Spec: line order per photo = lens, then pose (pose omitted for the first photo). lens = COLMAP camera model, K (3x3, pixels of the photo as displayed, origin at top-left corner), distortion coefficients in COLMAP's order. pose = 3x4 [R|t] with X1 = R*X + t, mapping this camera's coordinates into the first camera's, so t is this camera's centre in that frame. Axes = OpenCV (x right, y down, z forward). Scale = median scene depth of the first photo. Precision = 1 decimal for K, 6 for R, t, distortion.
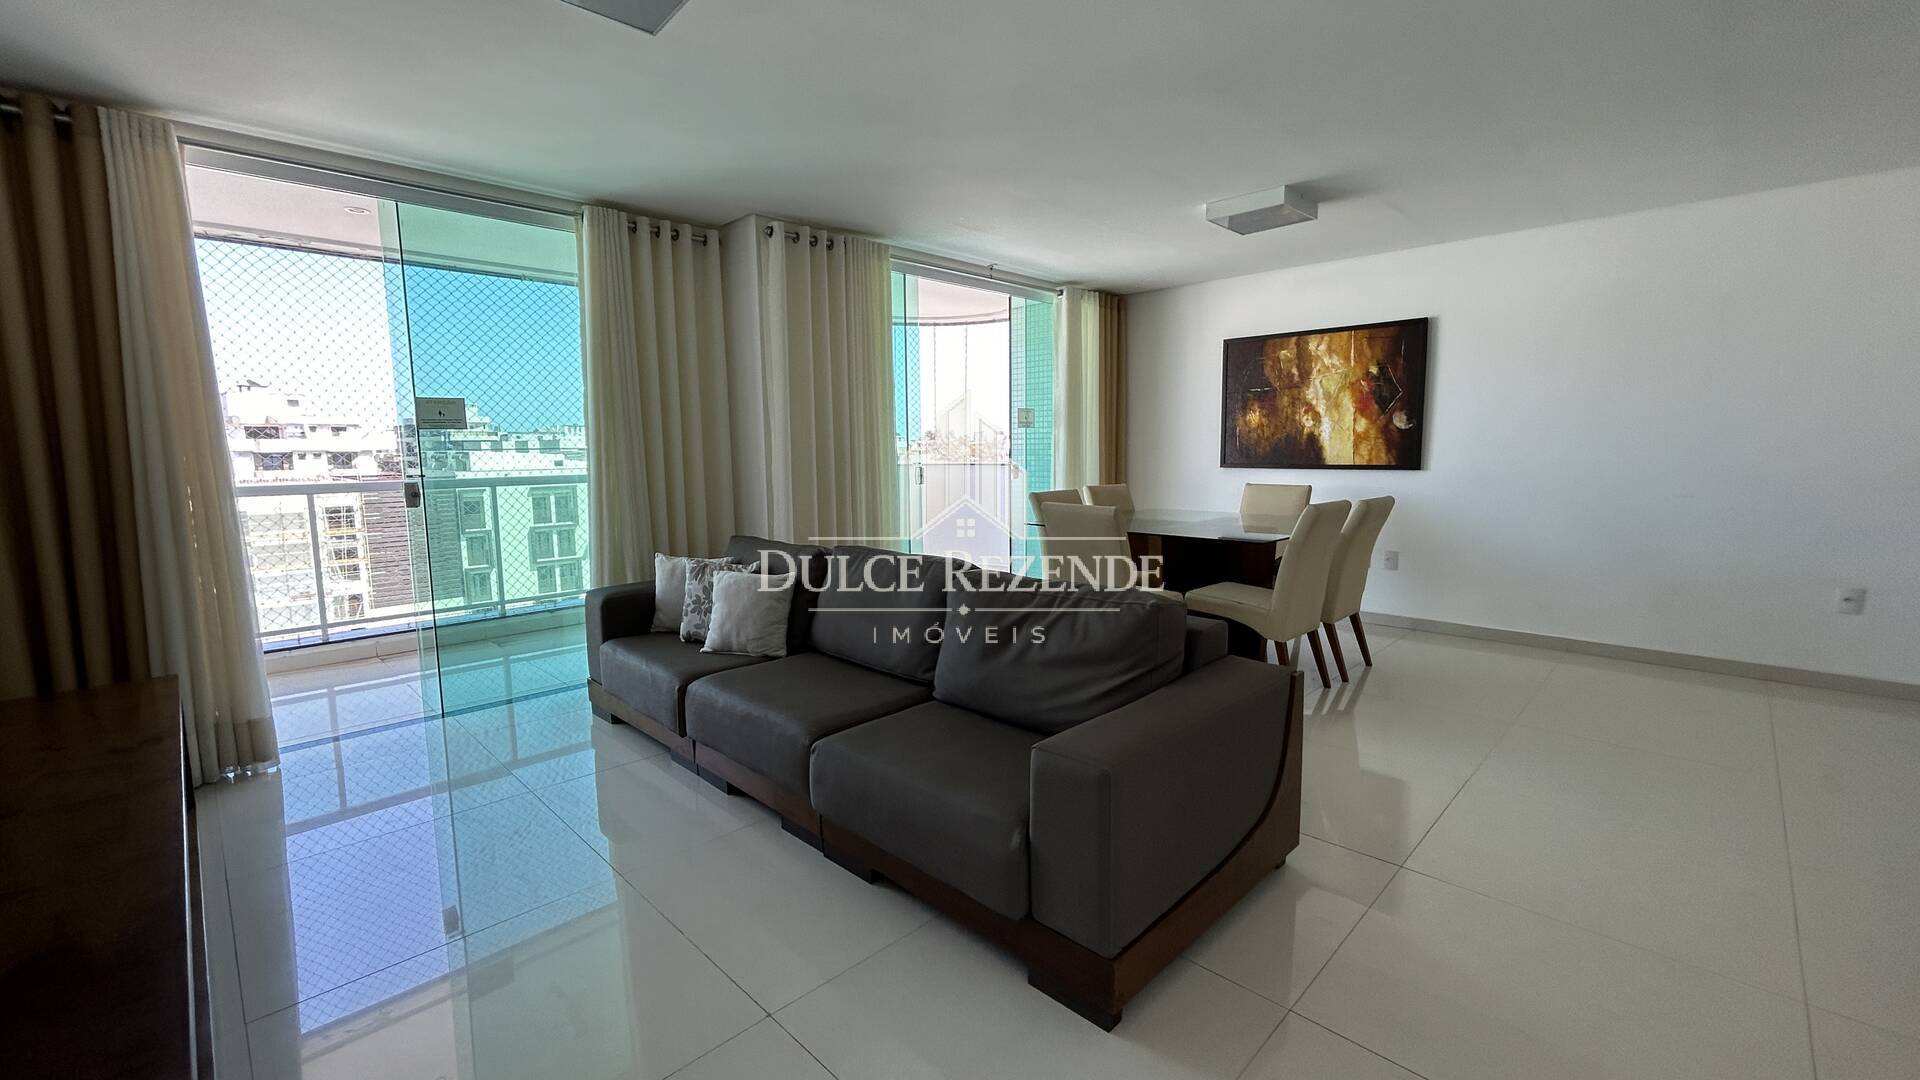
lens RADIAL K [[765.9, 0, 960.0], [0, 765.9, 540.0], [0, 0, 1]] dist [-0.010945, 0.000036]
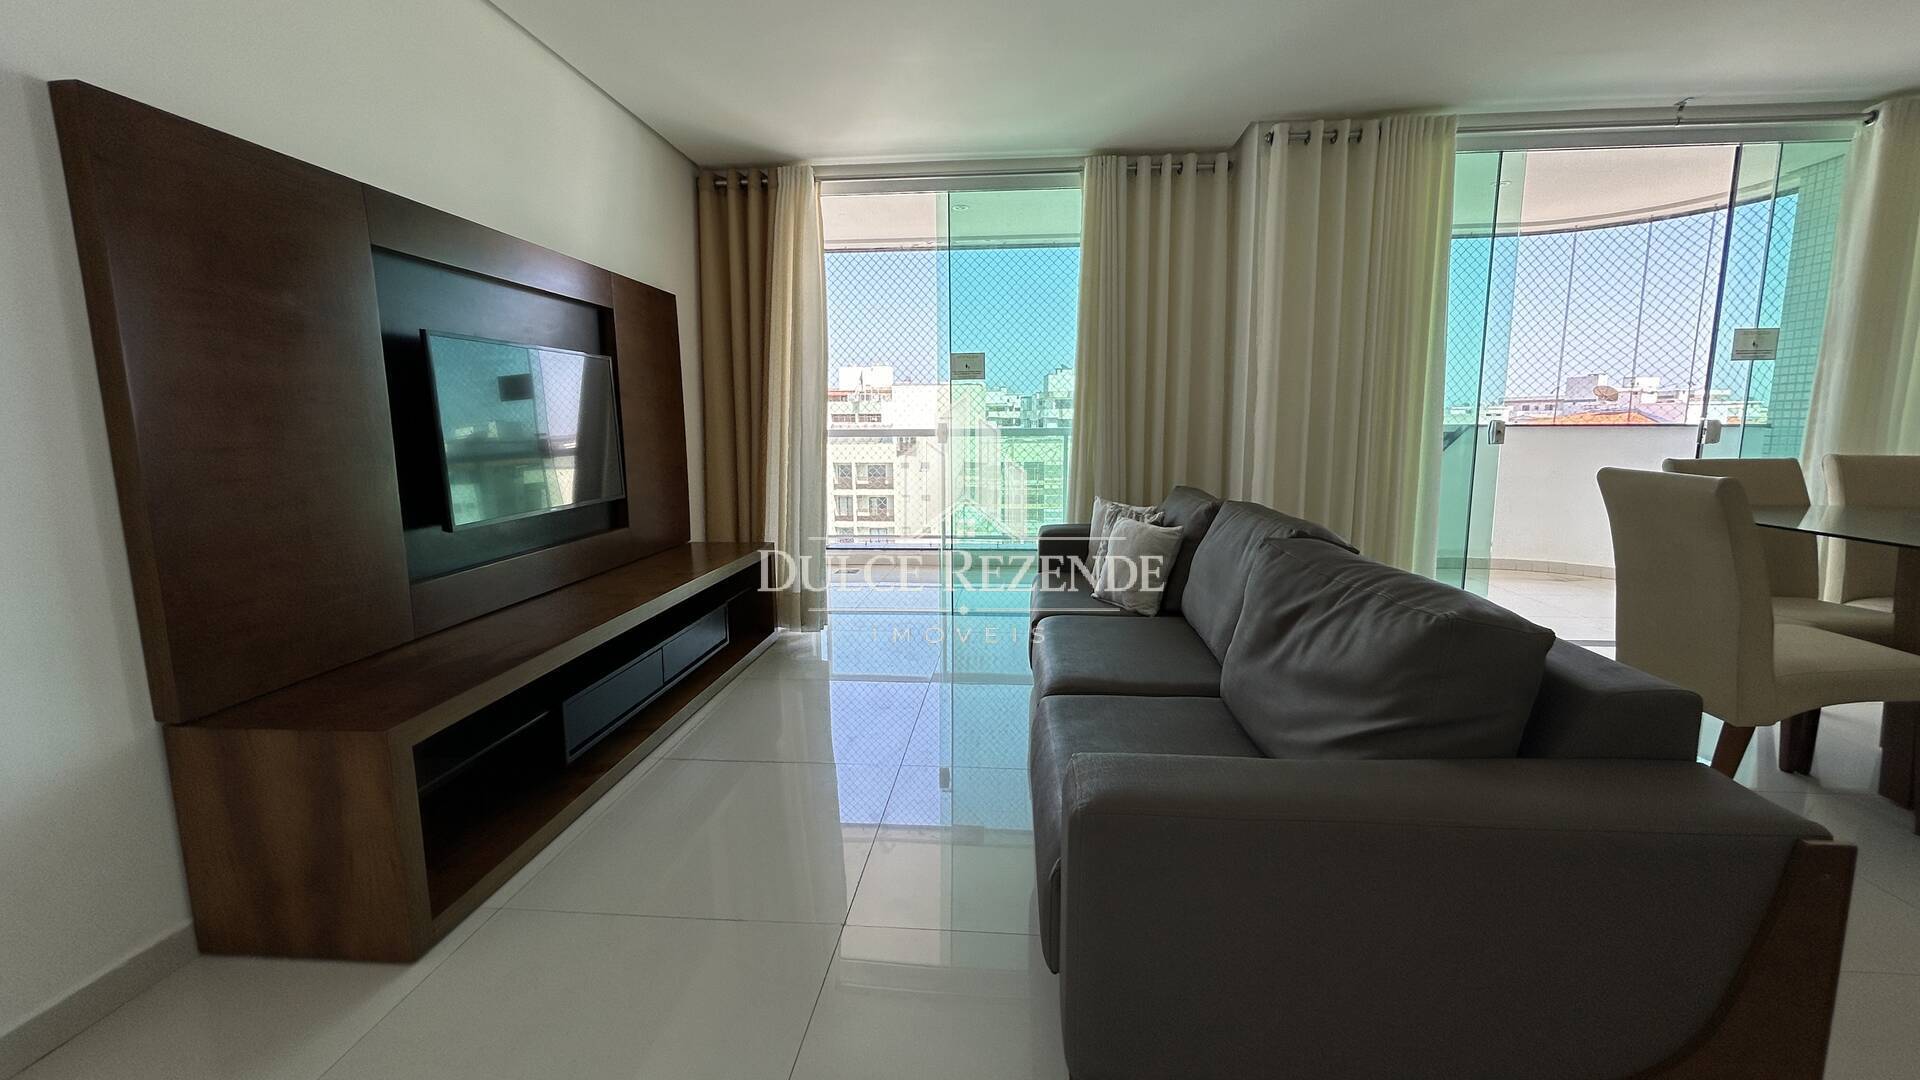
lens RADIAL K [[773.3, 0, 965.2], [0, 773.3, 533.6], [0, 0, 1]] dist [-0.001014, 0.000005]
pose [[0.661818, 0.115723, -0.740679, 0.223397], [-0.084704, 0.993230, 0.079497, -0.000111], [0.744864, 0.010126, 0.667139, 0.163572]]
